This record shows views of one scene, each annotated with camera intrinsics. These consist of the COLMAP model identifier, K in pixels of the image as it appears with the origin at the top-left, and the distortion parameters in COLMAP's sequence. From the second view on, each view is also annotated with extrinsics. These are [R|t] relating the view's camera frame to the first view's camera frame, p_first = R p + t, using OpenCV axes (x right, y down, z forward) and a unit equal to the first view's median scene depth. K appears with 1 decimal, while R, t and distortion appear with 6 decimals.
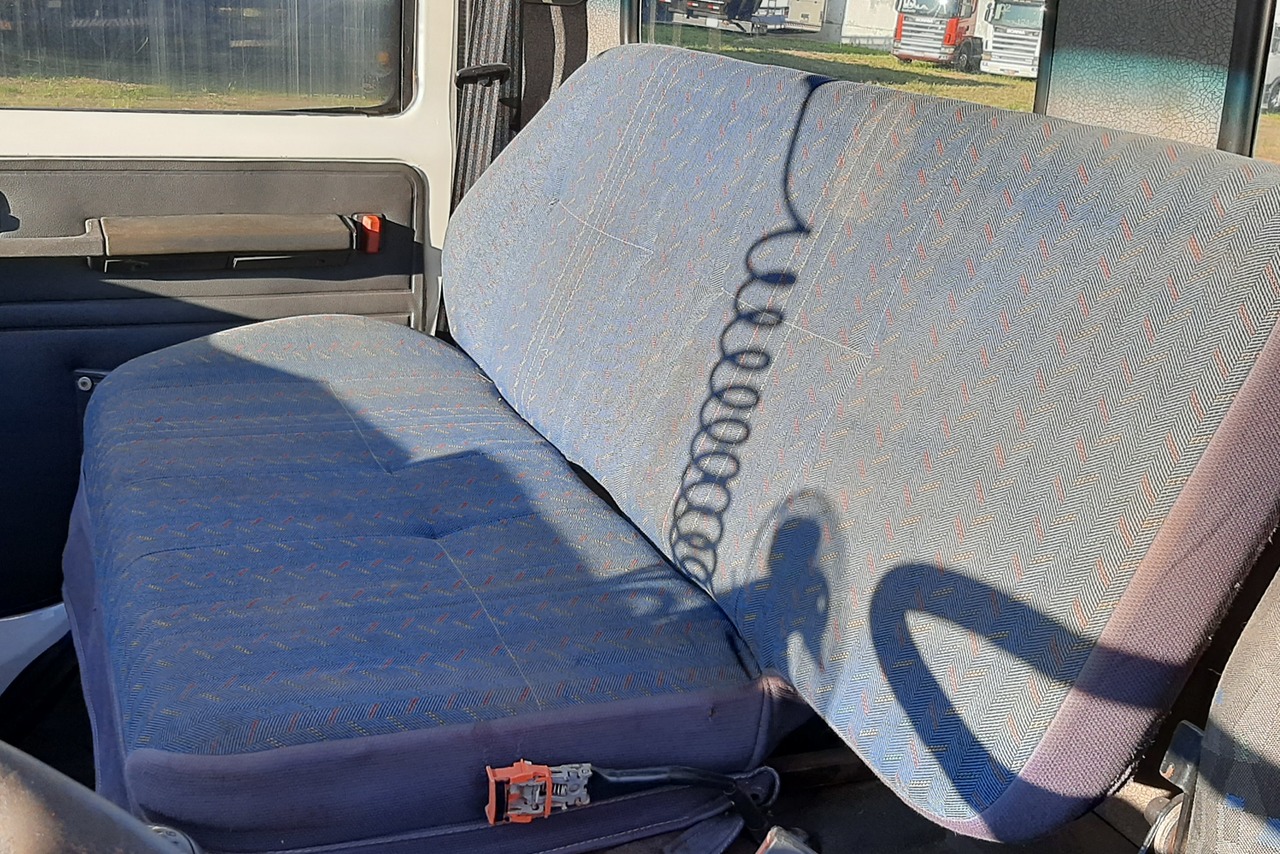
lens RADIAL K [[1338.7, 0, 638.9], [0, 1338.7, 454.8], [0, 0, 1]] dist [0.009781, 0.002847]
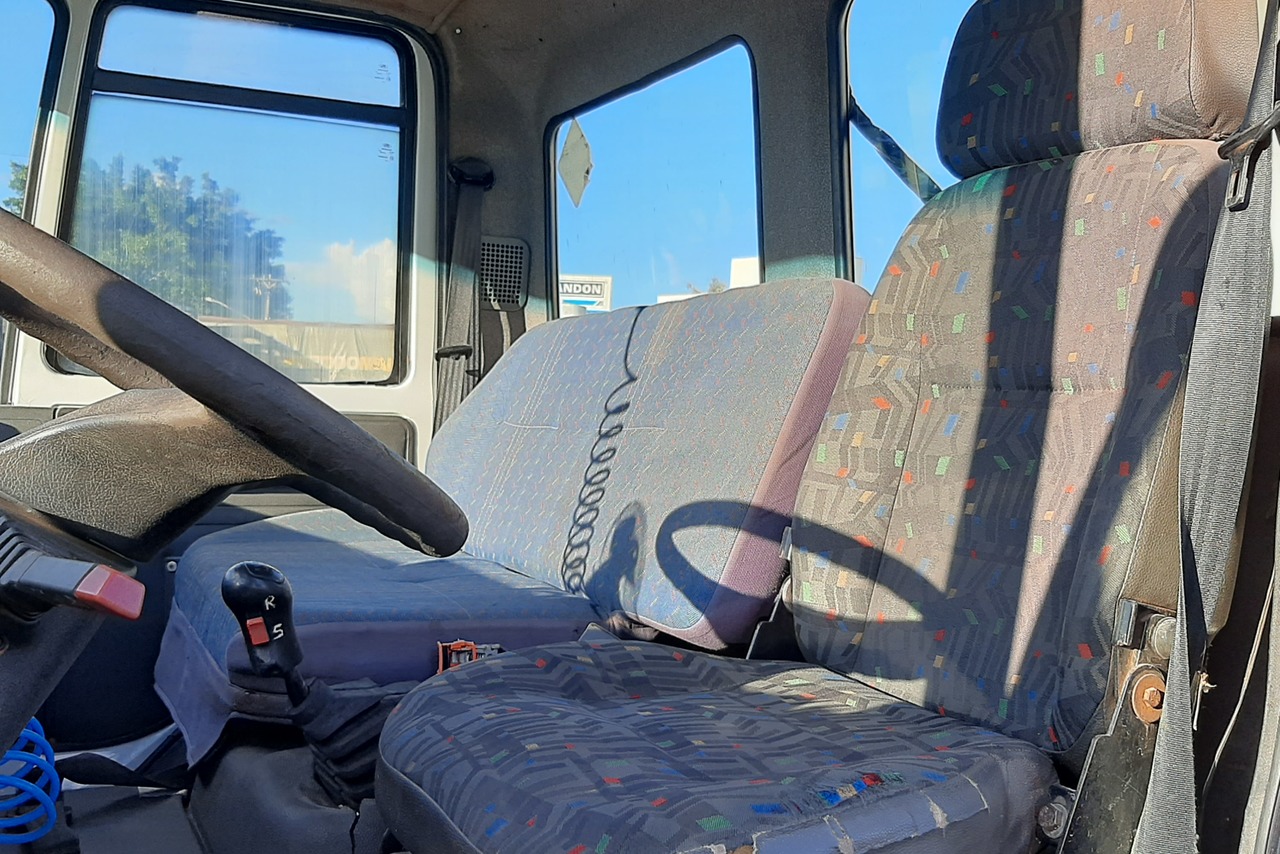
lens RADIAL K [[1338.7, 0, 638.9], [0, 1338.7, 454.8], [0, 0, 1]] dist [0.009781, 0.002847]
pose [[0.998998, -0.044709, 0.002086, 0.118907], [0.043190, 0.950717, -0.307037, 0.427784], [0.011744, 0.306819, 0.951695, -0.551511]]
